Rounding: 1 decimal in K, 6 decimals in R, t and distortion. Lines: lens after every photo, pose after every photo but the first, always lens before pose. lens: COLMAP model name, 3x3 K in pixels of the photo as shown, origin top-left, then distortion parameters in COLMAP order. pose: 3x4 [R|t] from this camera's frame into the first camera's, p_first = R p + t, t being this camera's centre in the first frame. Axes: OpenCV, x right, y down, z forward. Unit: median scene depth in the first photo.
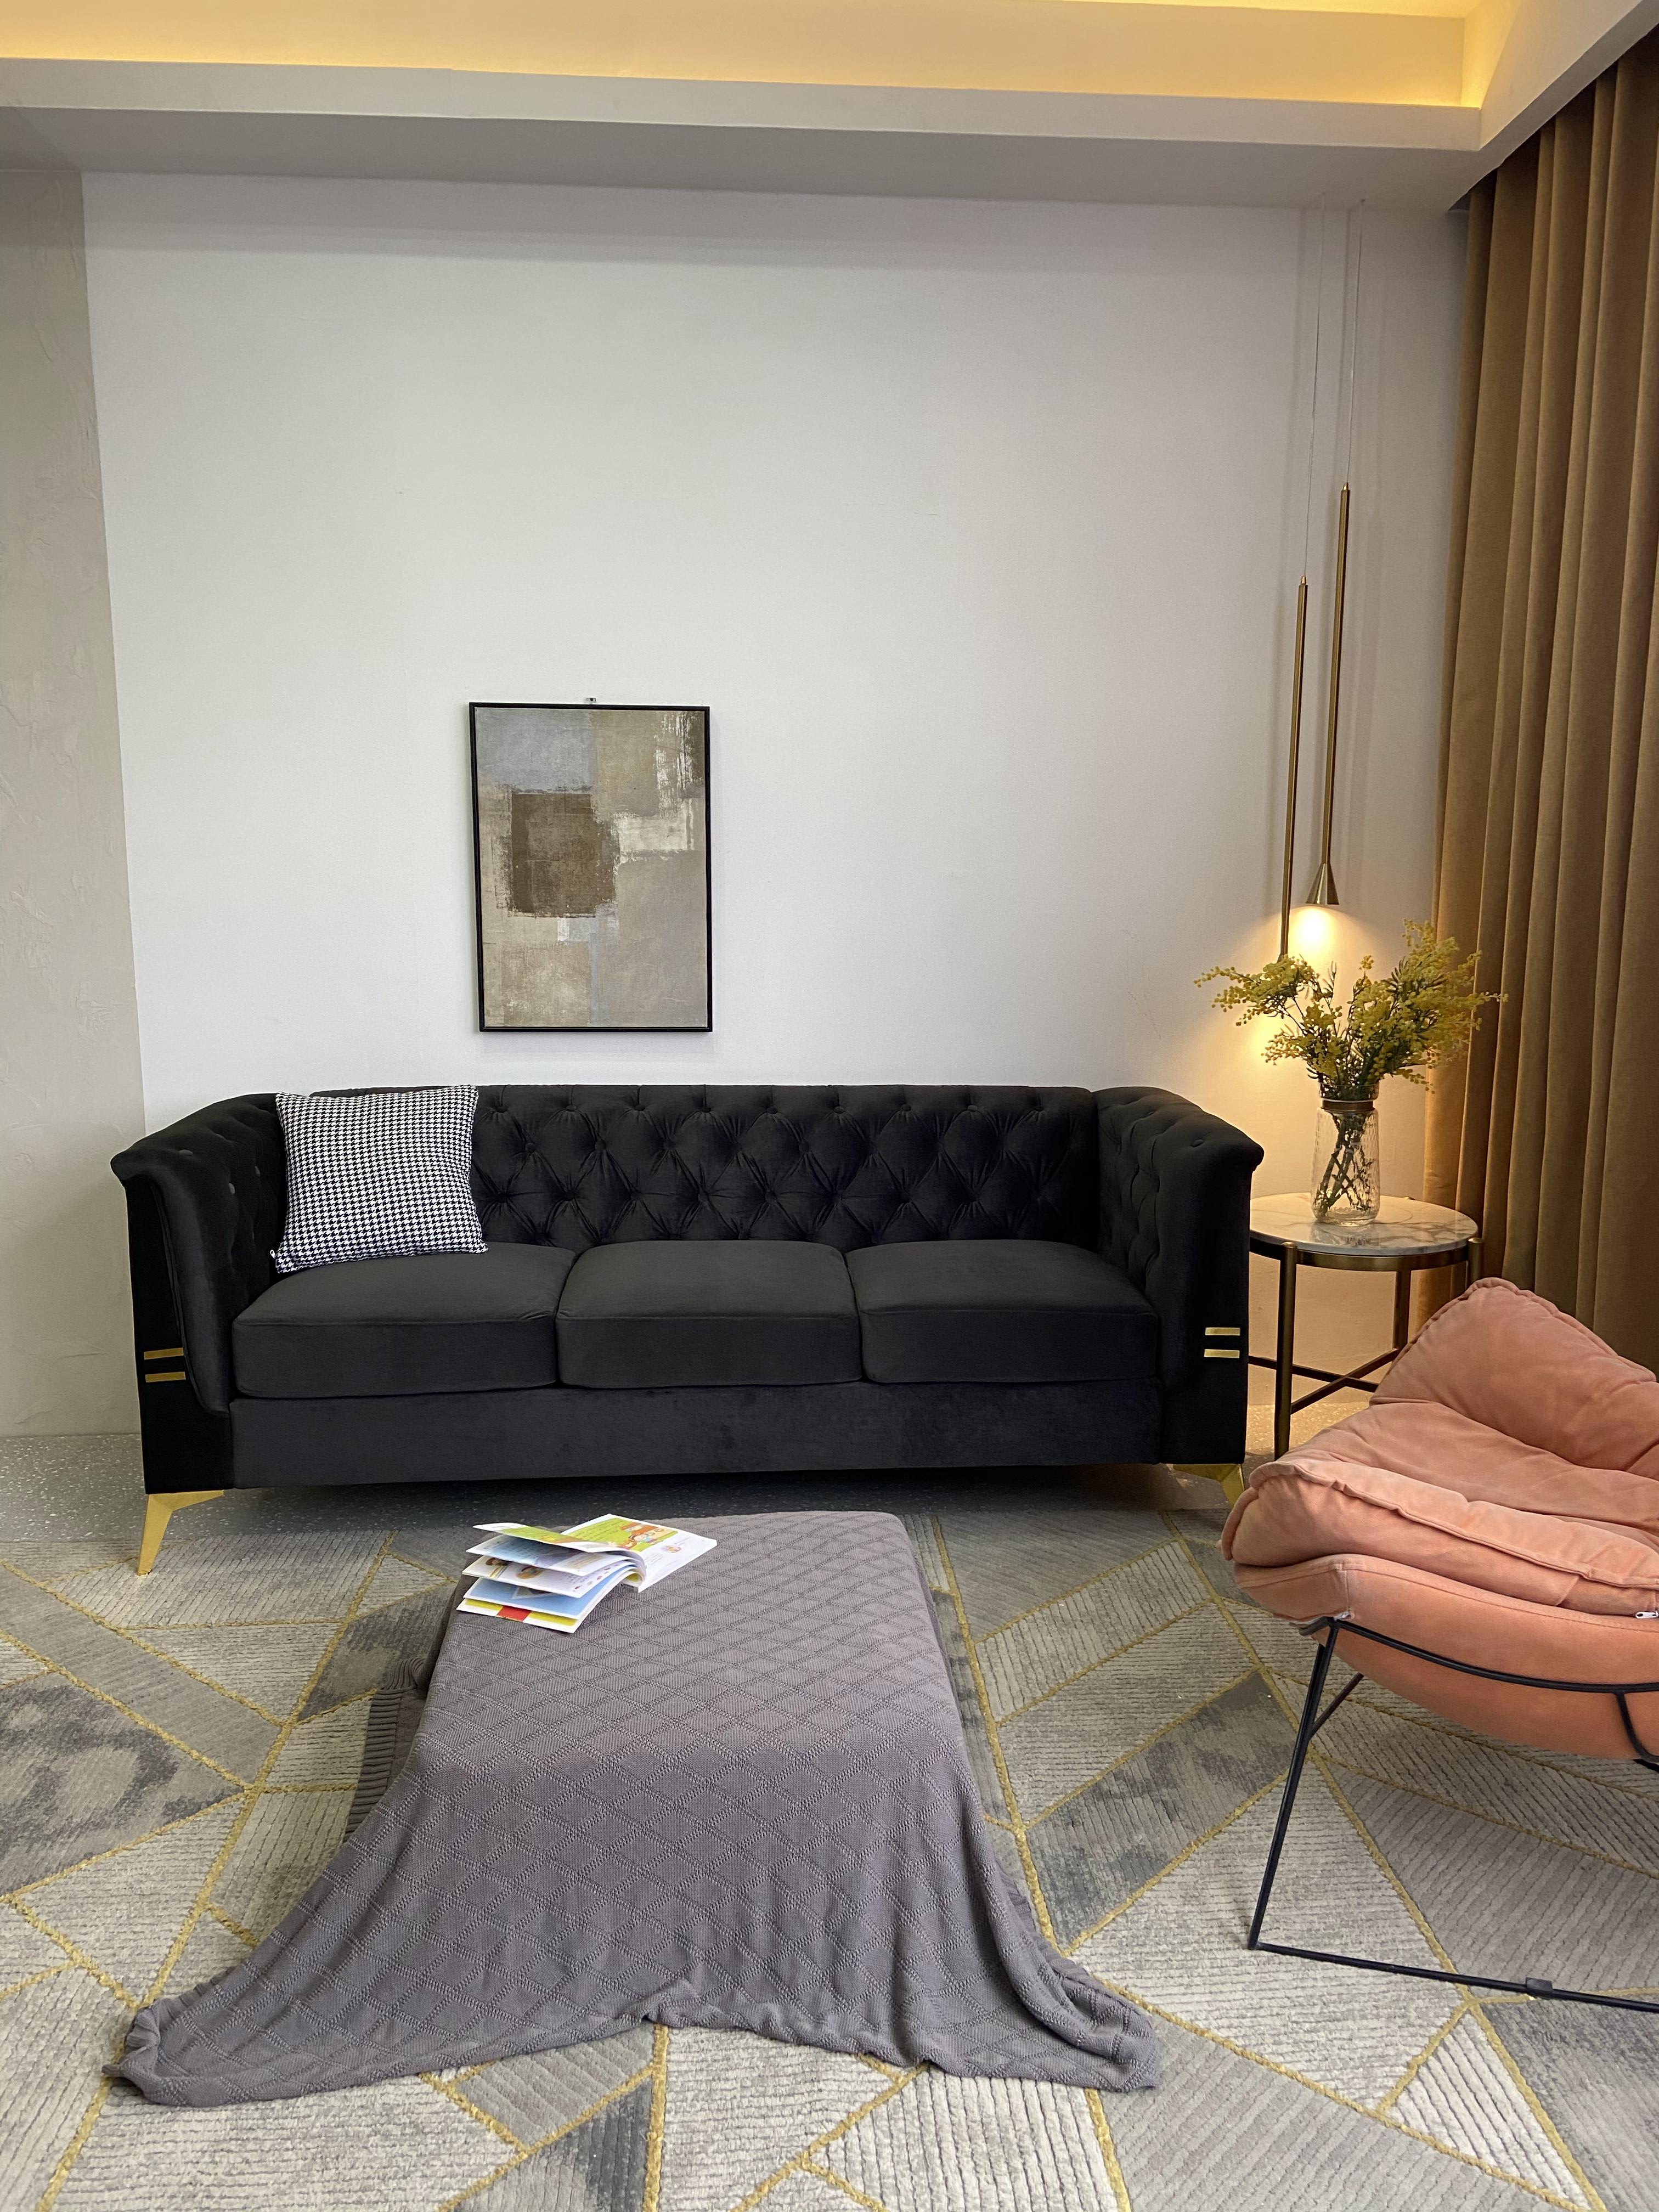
lens RADIAL K [[1665.4, 0, 837.0], [0, 1665.4, 1098.3], [0, 0, 1]] dist [0.120547, -0.150656]
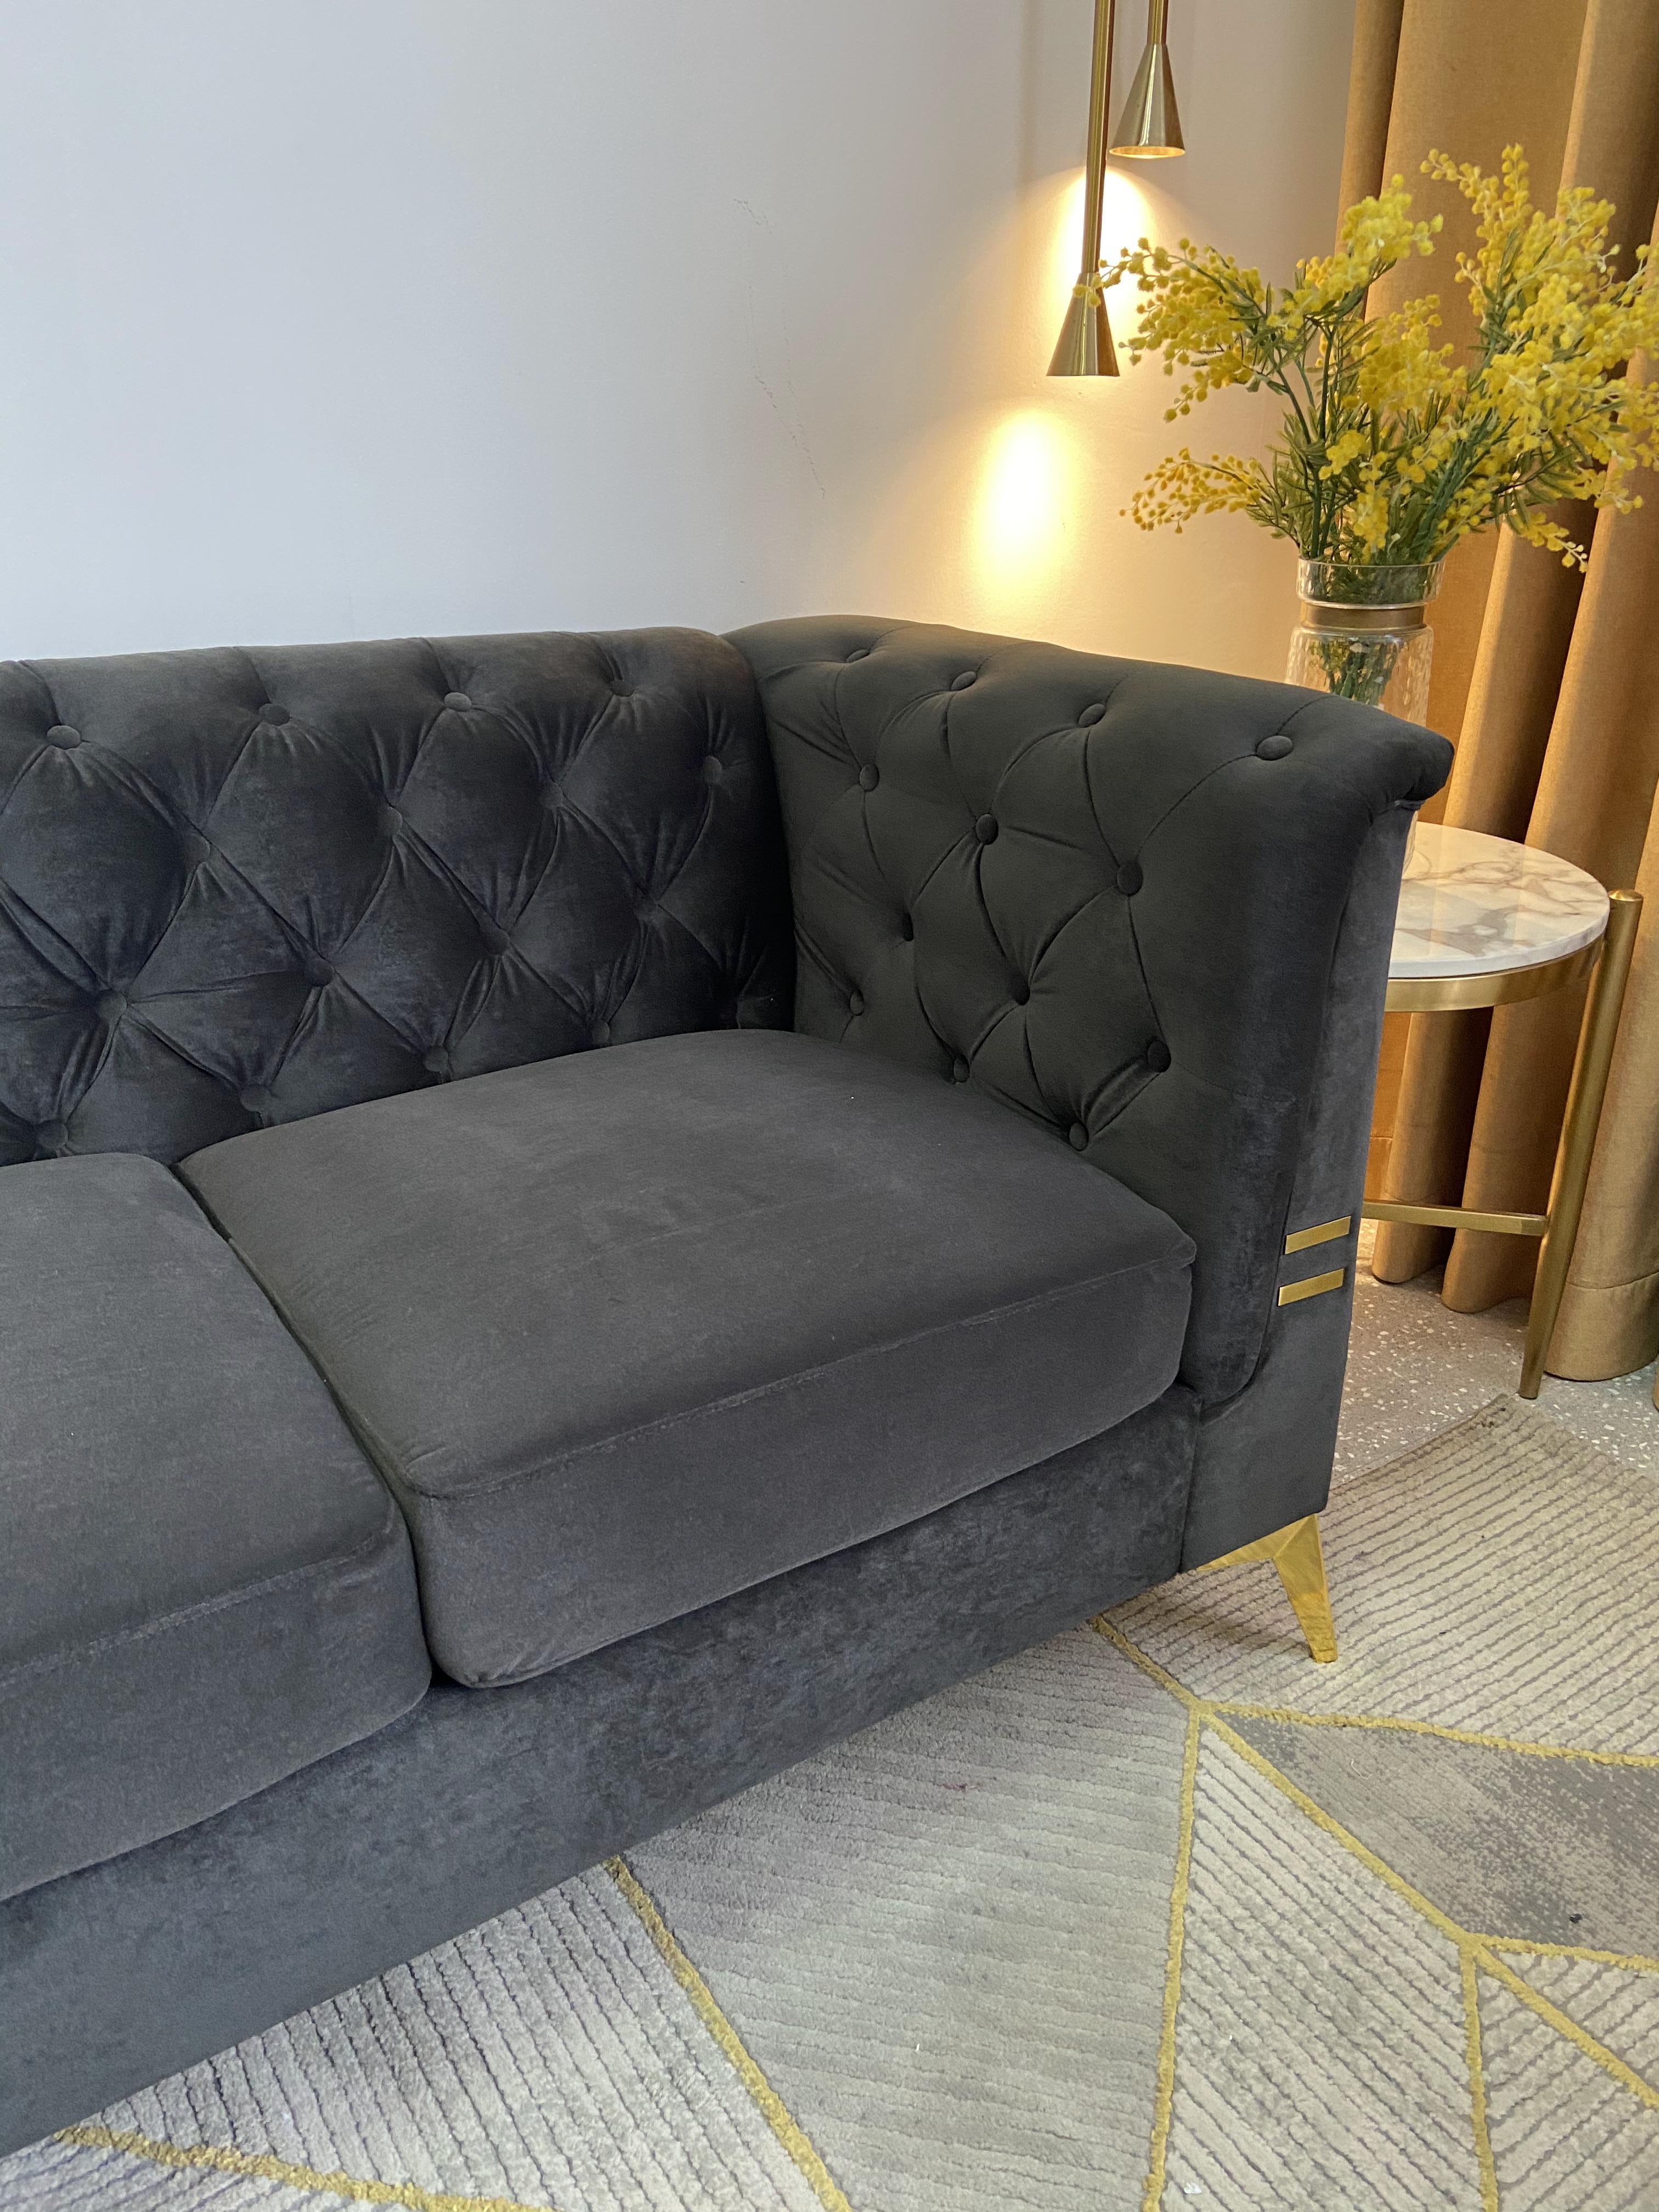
lens RADIAL K [[1665.4, 0, 831.1], [0, 1665.4, 1098.5], [0, 0, 1]] dist [0.120547, -0.150656]
pose [[0.868842, -0.191471, 0.456566, -0.034230], [0.071857, 0.961193, 0.266354, -0.002607], [-0.489848, -0.198612, 0.848883, 0.639700]]
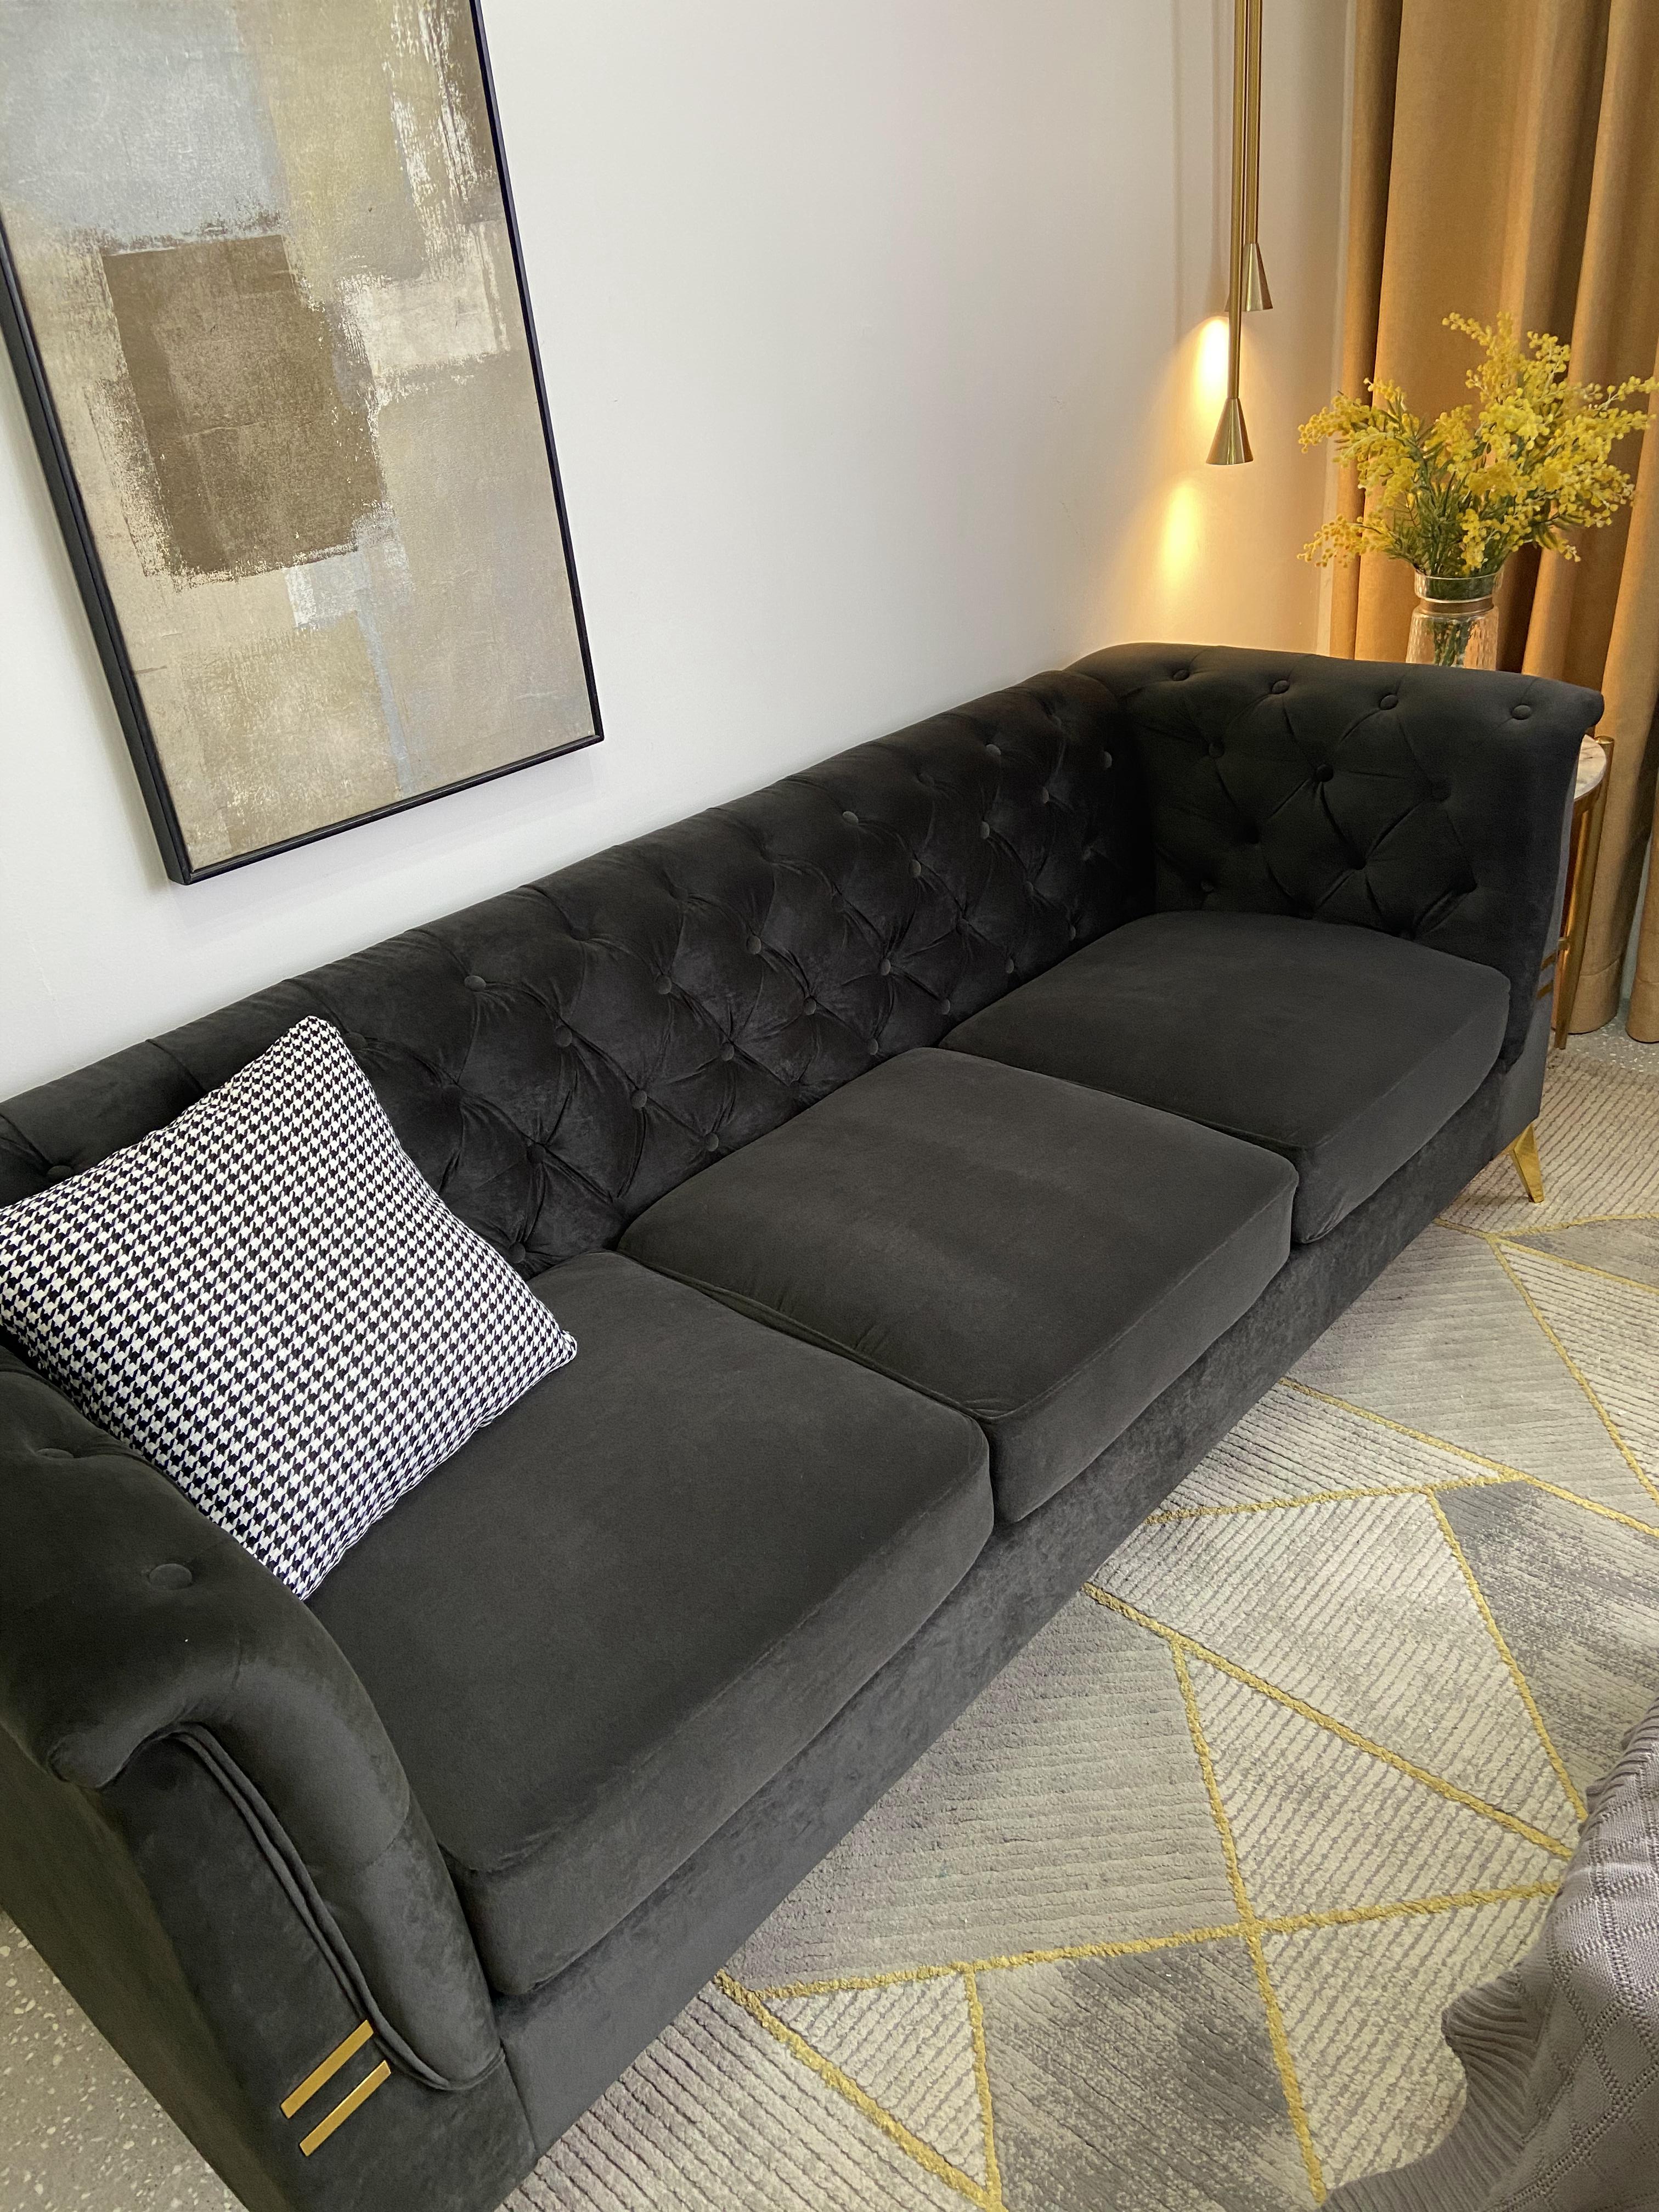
lens RADIAL K [[1665.4, 0, 828.7], [0, 1665.4, 1103.1], [0, 0, 1]] dist [0.120547, -0.150656]
pose [[0.711456, -0.394845, 0.581316, -0.377654], [0.196947, 0.906106, 0.374412, -0.121055], [-0.674568, -0.151889, 0.722418, 0.589306]]
